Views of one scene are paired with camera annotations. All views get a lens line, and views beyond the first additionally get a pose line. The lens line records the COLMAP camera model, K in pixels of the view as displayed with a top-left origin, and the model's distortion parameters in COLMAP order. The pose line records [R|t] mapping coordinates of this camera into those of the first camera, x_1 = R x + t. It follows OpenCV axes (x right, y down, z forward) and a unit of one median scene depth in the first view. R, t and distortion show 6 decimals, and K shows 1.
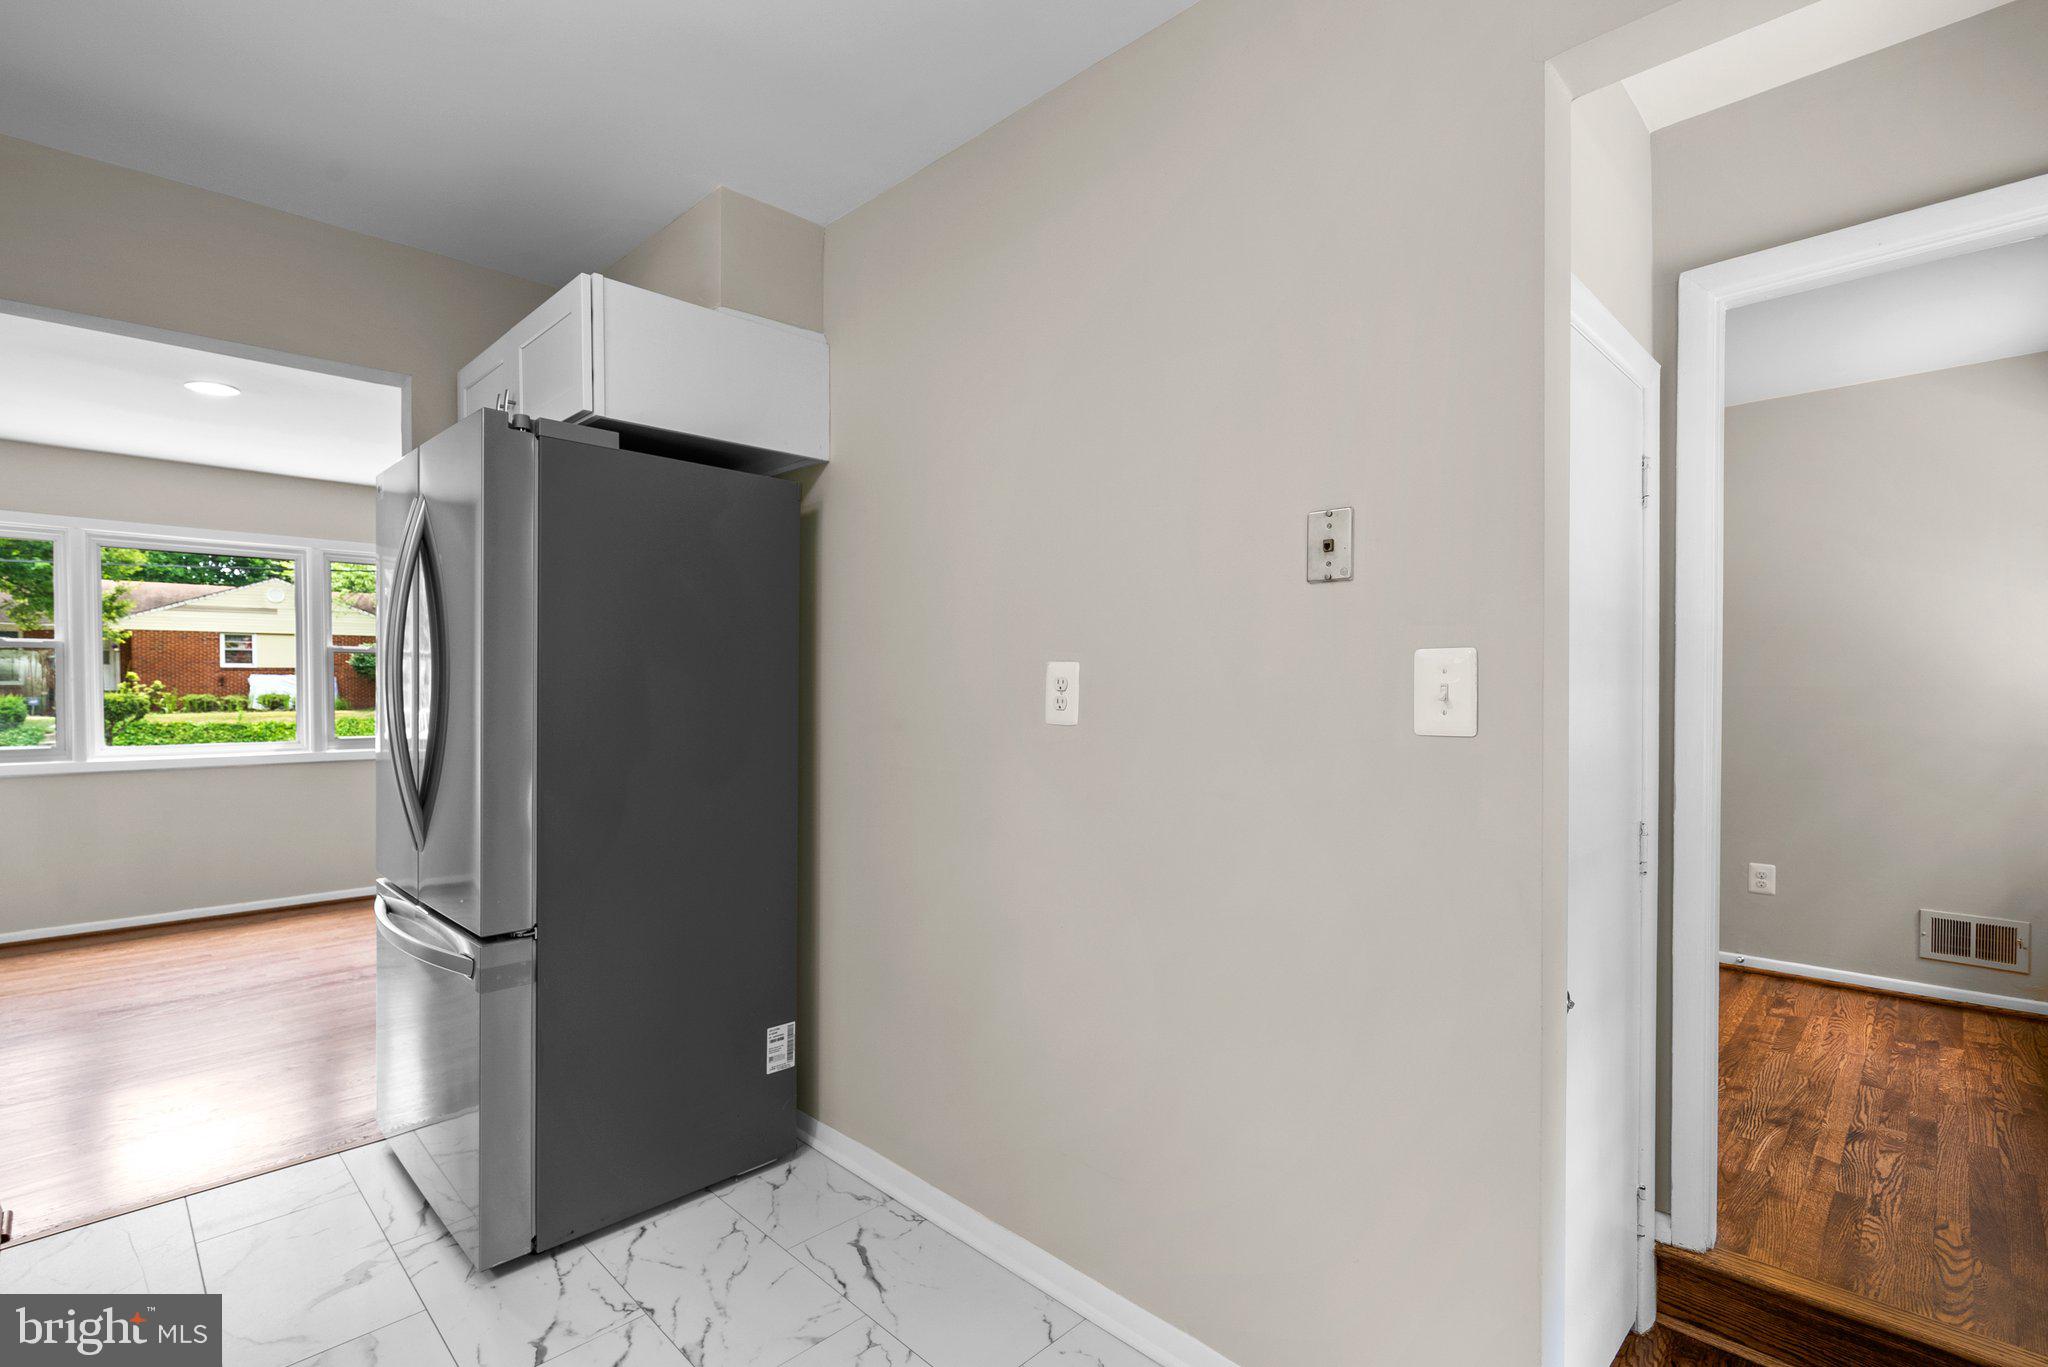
lens RADIAL K [[938.6, 0, 1019.5], [0, 938.6, 687.4], [0, 0, 1]] dist [-0.001614, 0.000545]
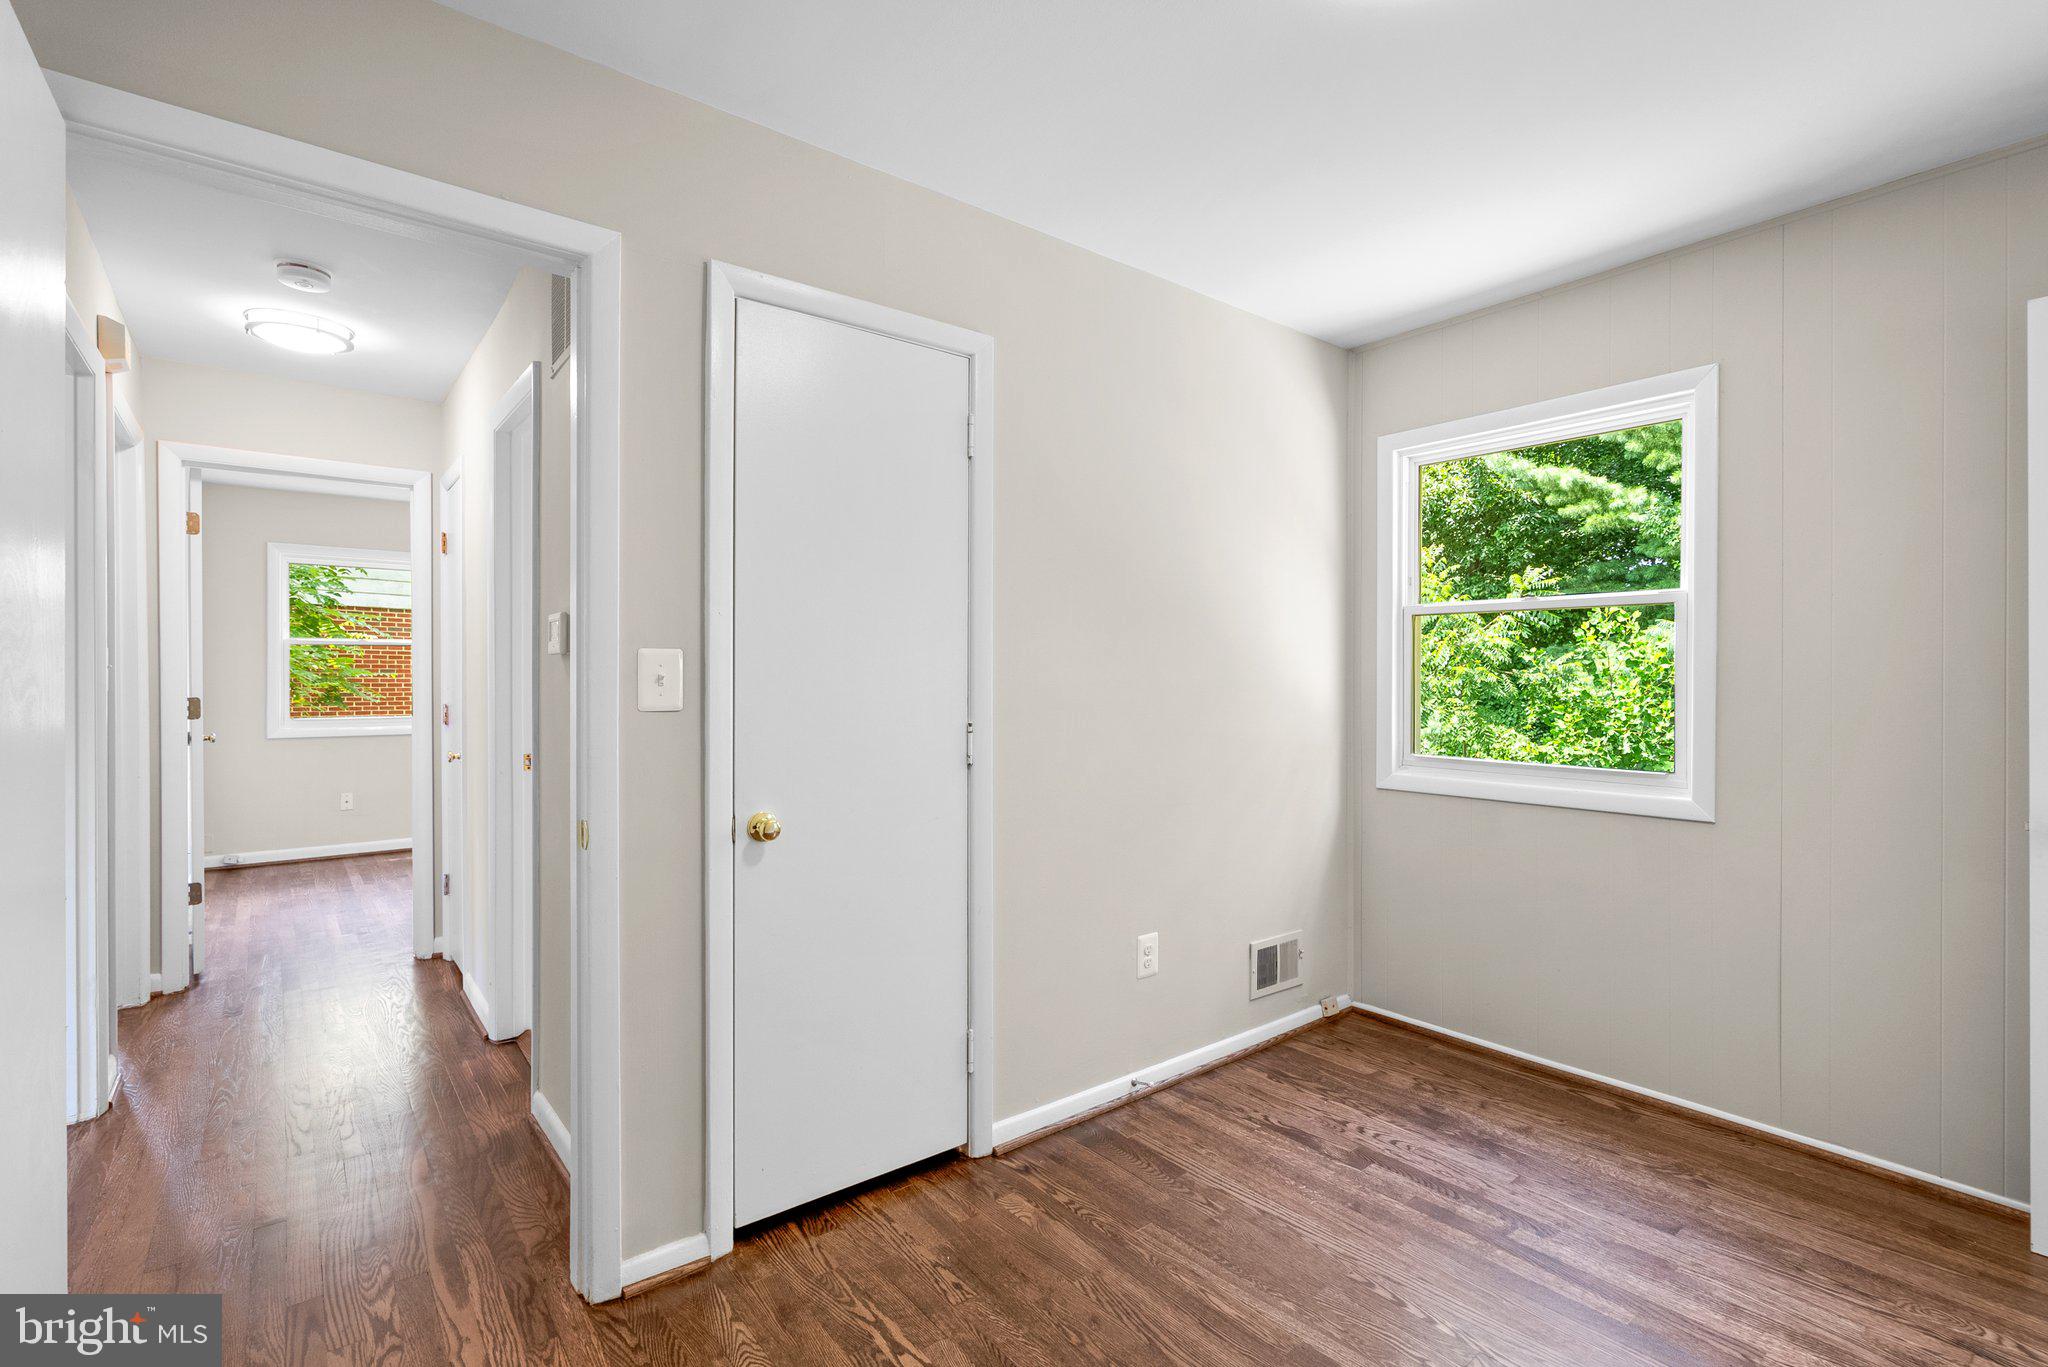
lens RADIAL K [[938.6, 0, 1019.5], [0, 938.6, 687.4], [0, 0, 1]] dist [-0.001614, 0.000545]
pose [[0.120609, -0.010995, 0.992639, 0.098206], [-0.008688, 0.999889, 0.012131, -0.004647], [-0.992662, -0.010087, 0.120500, 1.170142]]
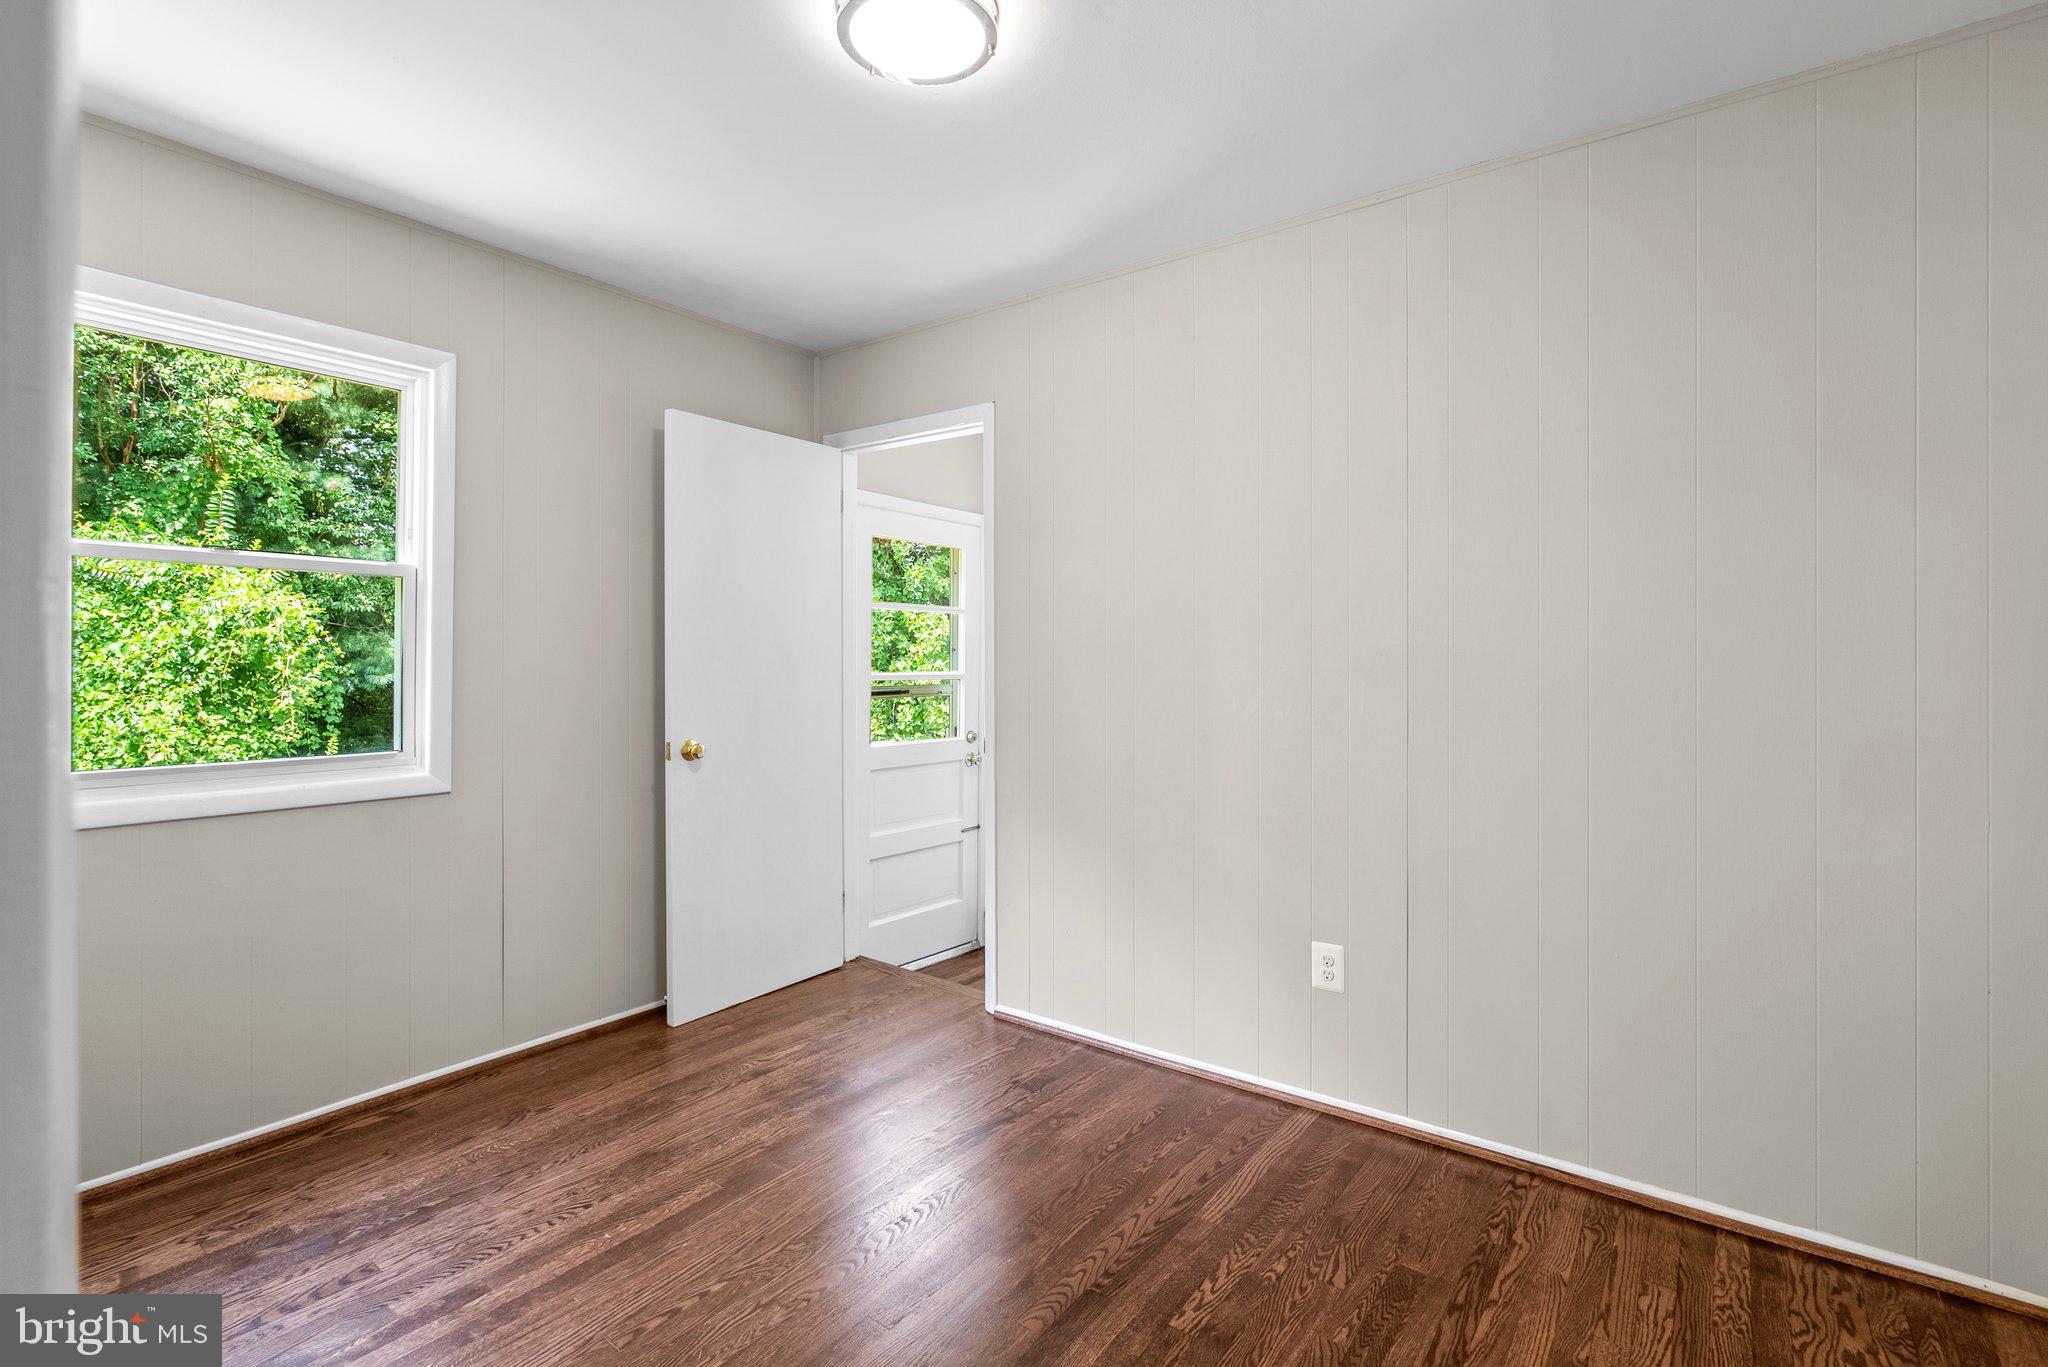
lens RADIAL K [[943.0, 0, 1023.5], [0, 943.0, 662.2], [0, 0, 1]] dist [-0.001264, -0.000309]
pose [[-0.990952, -0.003245, -0.134174, 0.536019], [-0.002777, 0.999989, -0.003673, 0.000370], [0.134184, -0.003267, -0.990951, 1.550293]]
